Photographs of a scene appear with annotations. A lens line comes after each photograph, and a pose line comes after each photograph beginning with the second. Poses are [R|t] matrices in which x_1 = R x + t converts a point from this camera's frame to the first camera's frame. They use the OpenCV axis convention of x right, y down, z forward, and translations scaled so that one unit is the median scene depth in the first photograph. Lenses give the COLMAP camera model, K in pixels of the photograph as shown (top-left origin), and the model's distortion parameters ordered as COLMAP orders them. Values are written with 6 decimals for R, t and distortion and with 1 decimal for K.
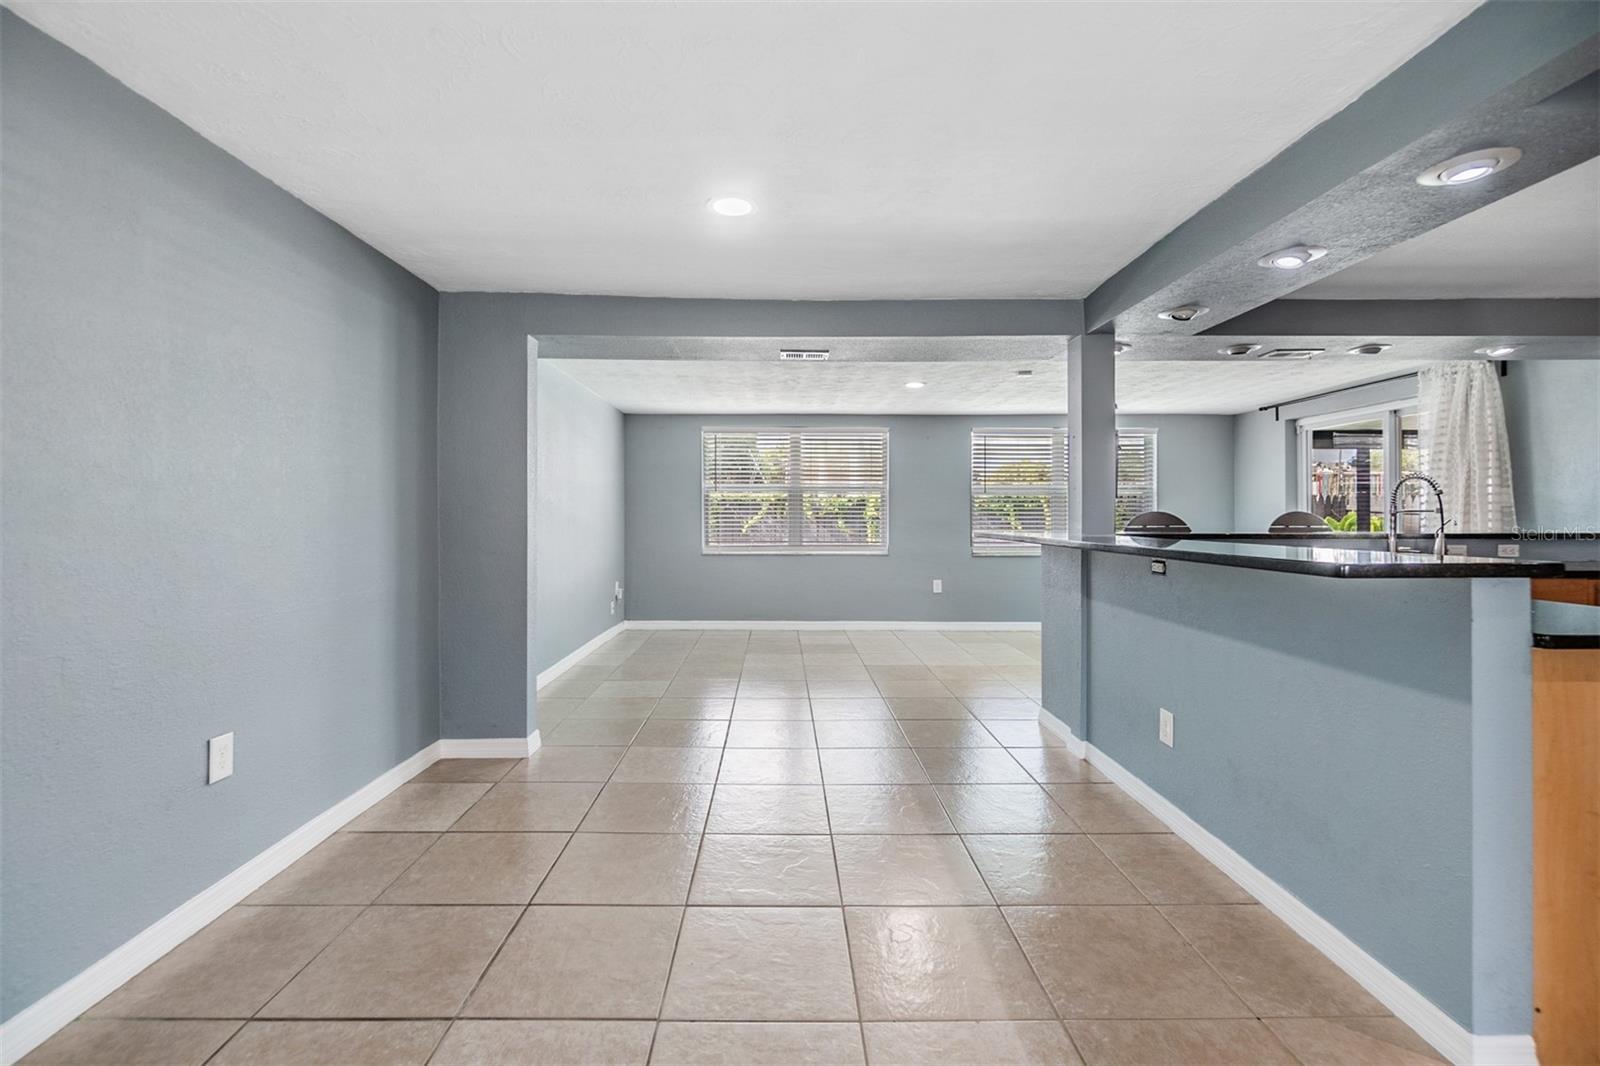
lens RADIAL K [[703.1, 0, 792.9], [0, 703.1, 516.2], [0, 0, 1]] dist [-0.002836, 0.001291]
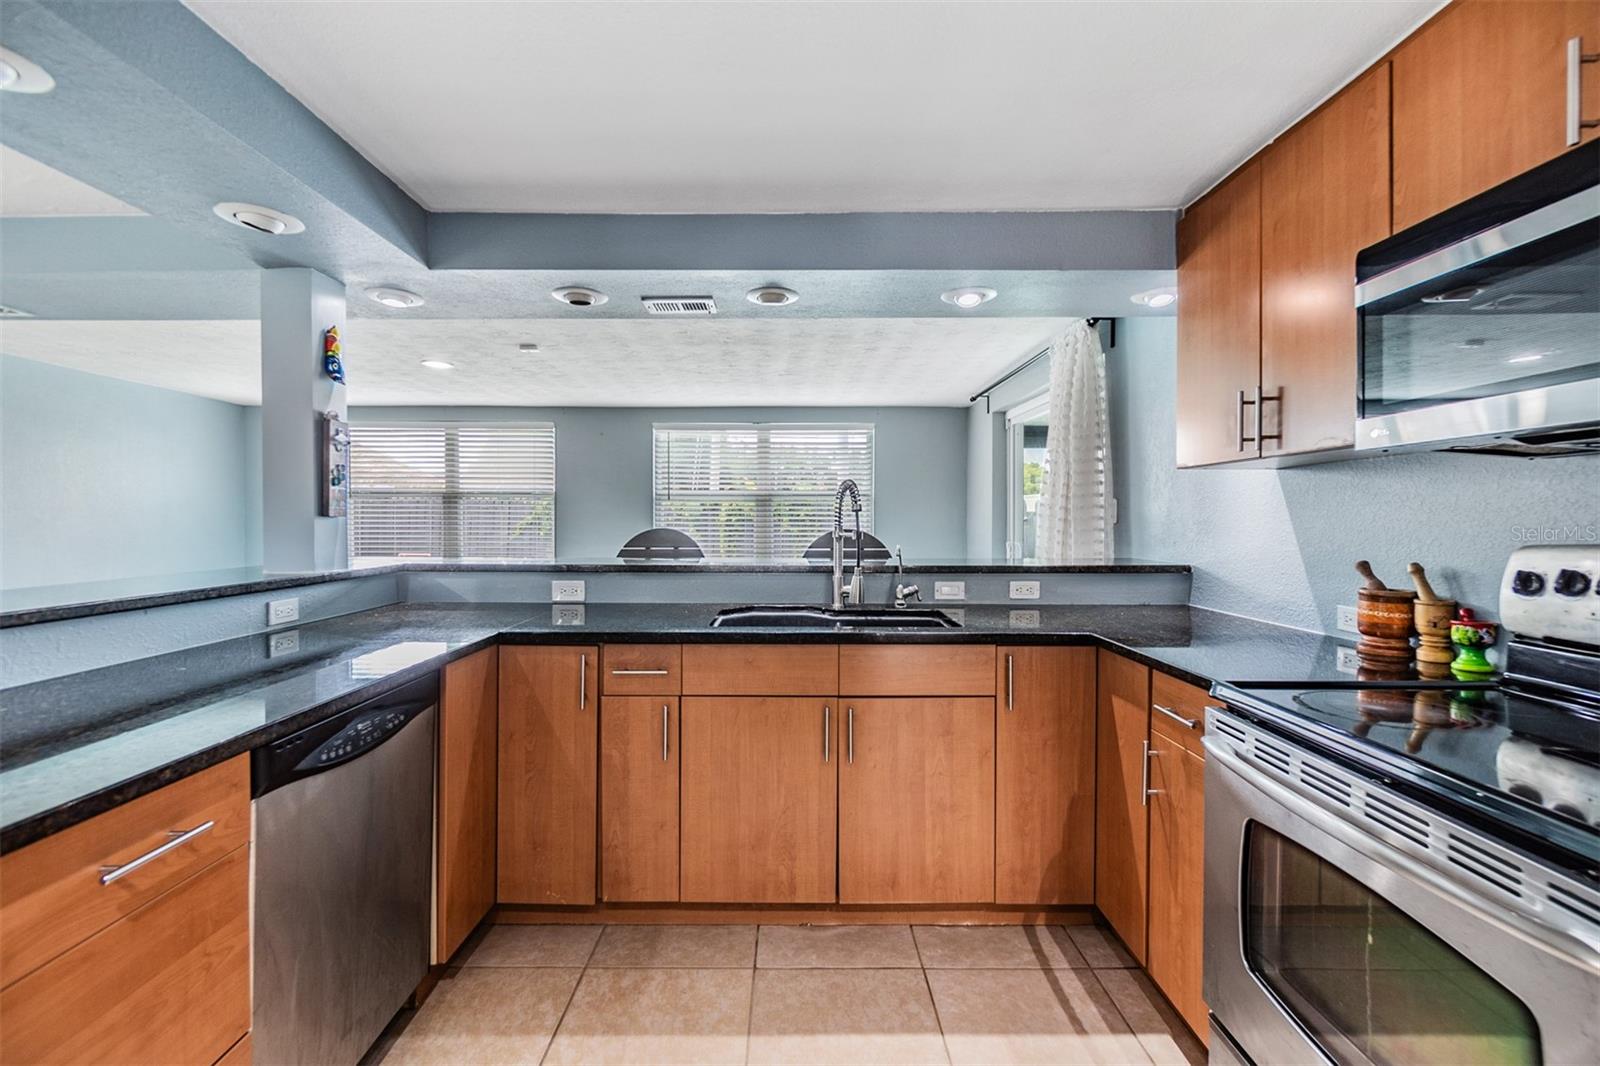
lens RADIAL K [[703.1, 0, 784.7], [0, 703.1, 525.8], [0, 0, 1]] dist [-0.002836, 0.001291]
pose [[0.999822, 0.003871, -0.018484, 0.685126], [-0.003674, 0.999936, 0.010700, -0.018291], [0.018525, -0.010631, 0.999772, 0.254982]]
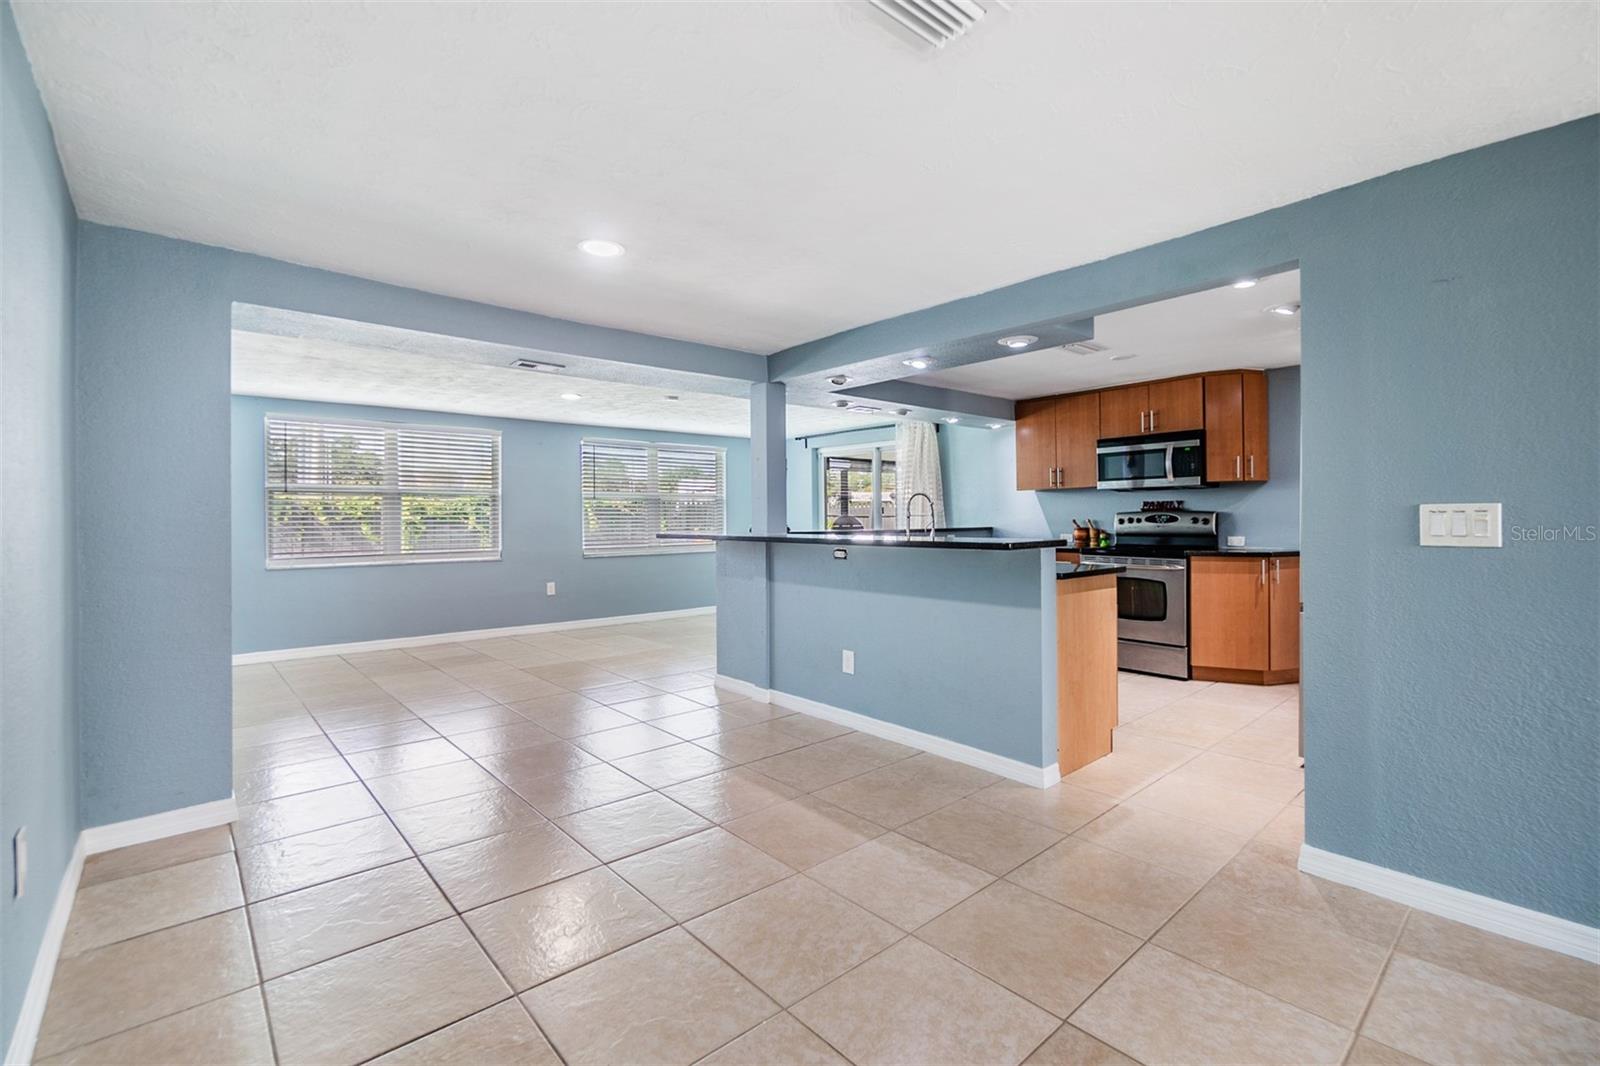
lens RADIAL K [[703.1, 0, 803.6], [0, 703.1, 515.7], [0, 0, 1]] dist [-0.002836, 0.001291]
pose [[0.755236, -0.003484, 0.655443, -0.302658], [0.007128, 0.999970, -0.002899, -0.001885], [-0.655414, 0.006862, 0.755239, -0.034046]]
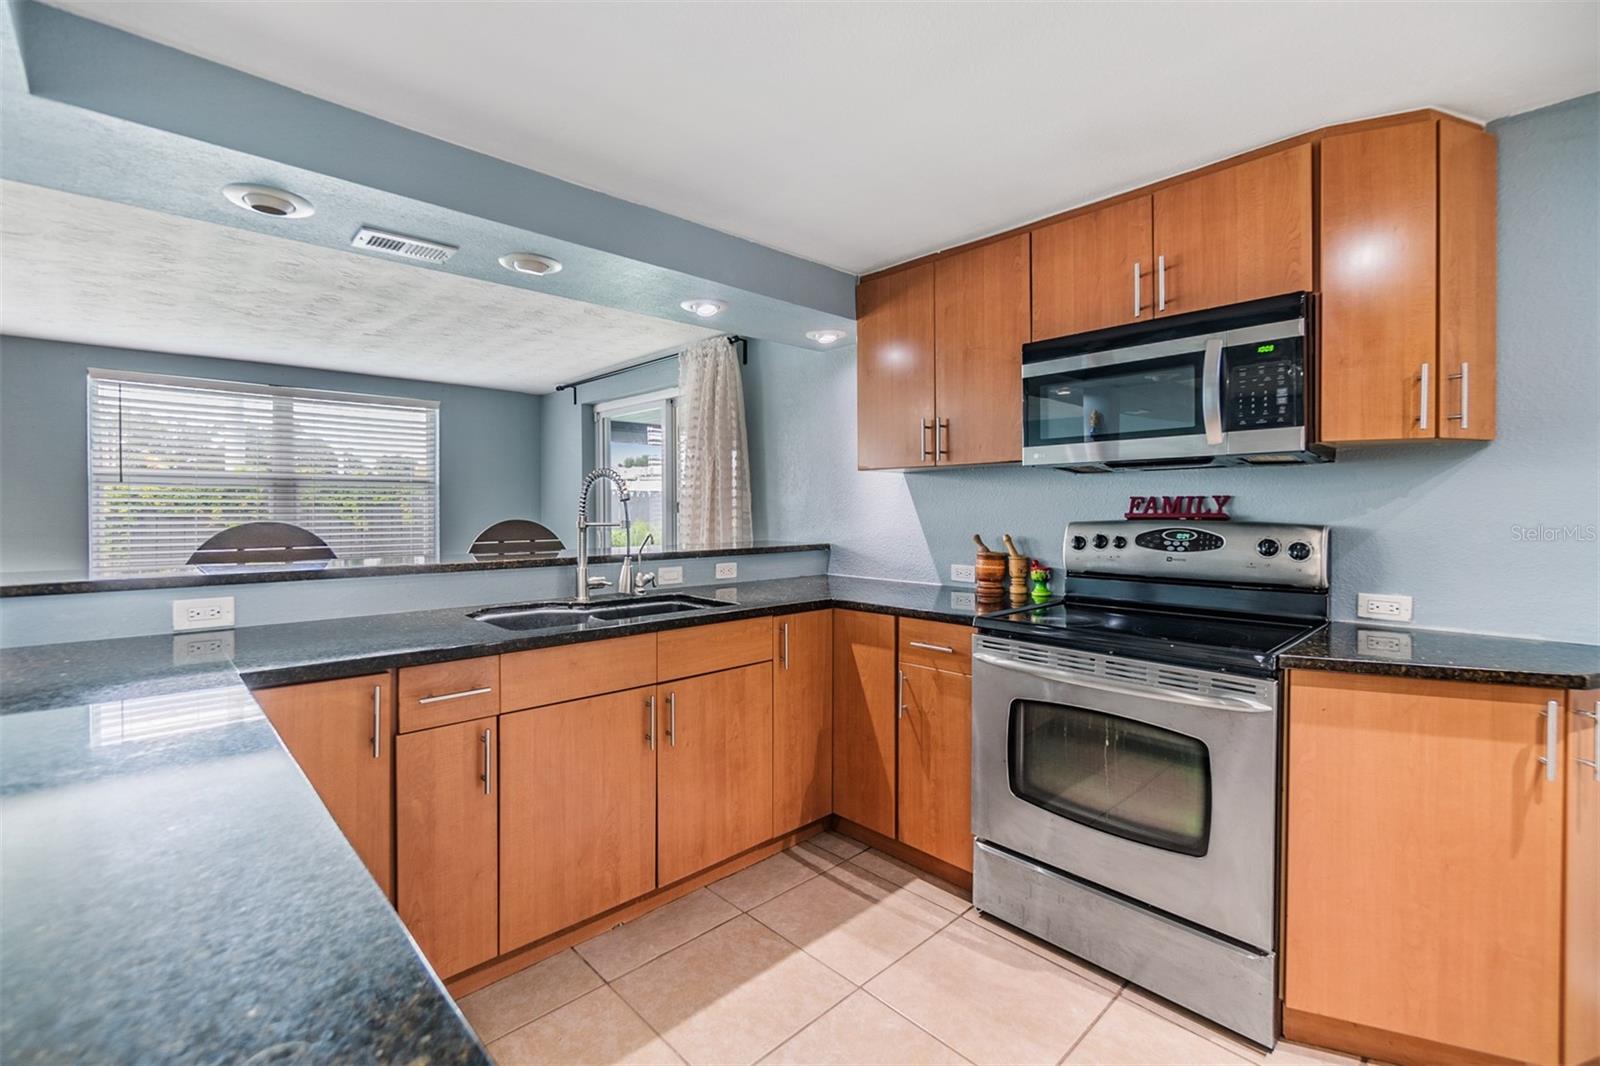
lens RADIAL K [[703.1, 0, 791.1], [0, 703.1, 513.2], [0, 0, 1]] dist [-0.002836, 0.001291]
pose [[0.735039, -0.002782, 0.678019, 0.458292], [-0.001293, 0.999984, 0.005505, -0.017563], [-0.678023, -0.004924, 0.735024, 0.312875]]
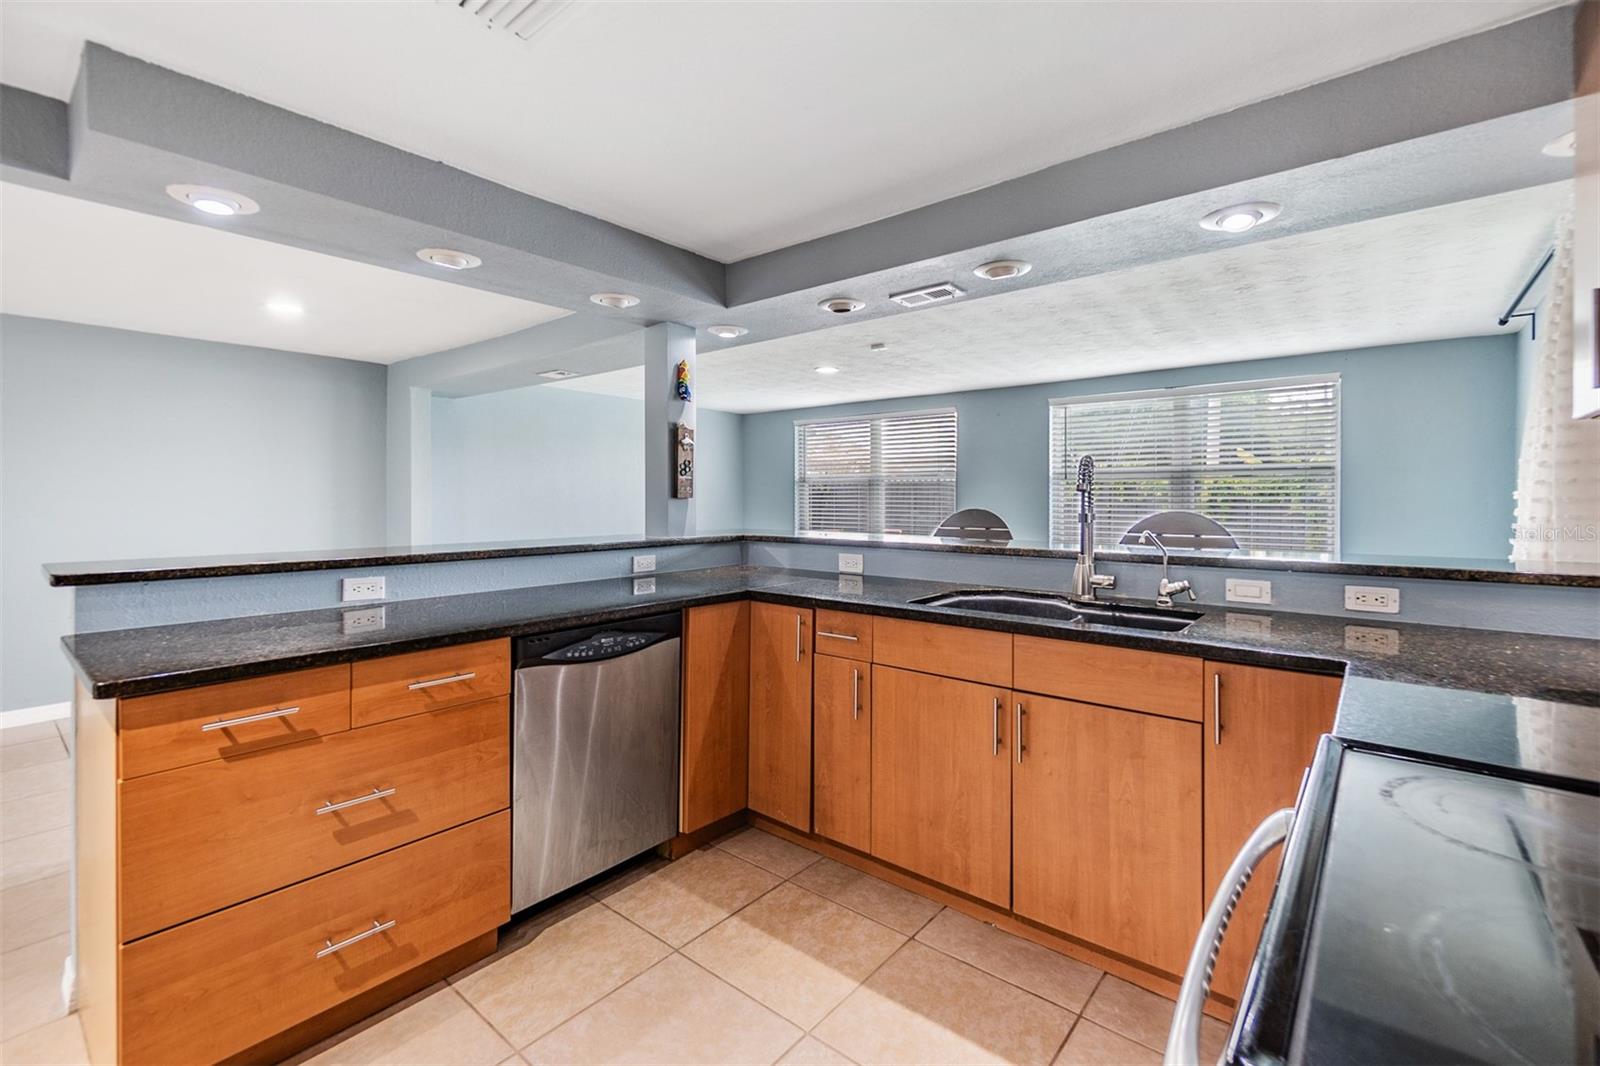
lens RADIAL K [[703.1, 0, 770.5], [0, 703.1, 495.1], [0, 0, 1]] dist [-0.002836, 0.001291]
pose [[0.745154, -0.000350, -0.666893, 0.892764], [-0.001624, 0.999996, -0.002340, -0.019746], [0.666891, 0.002827, 0.745150, 0.294002]]
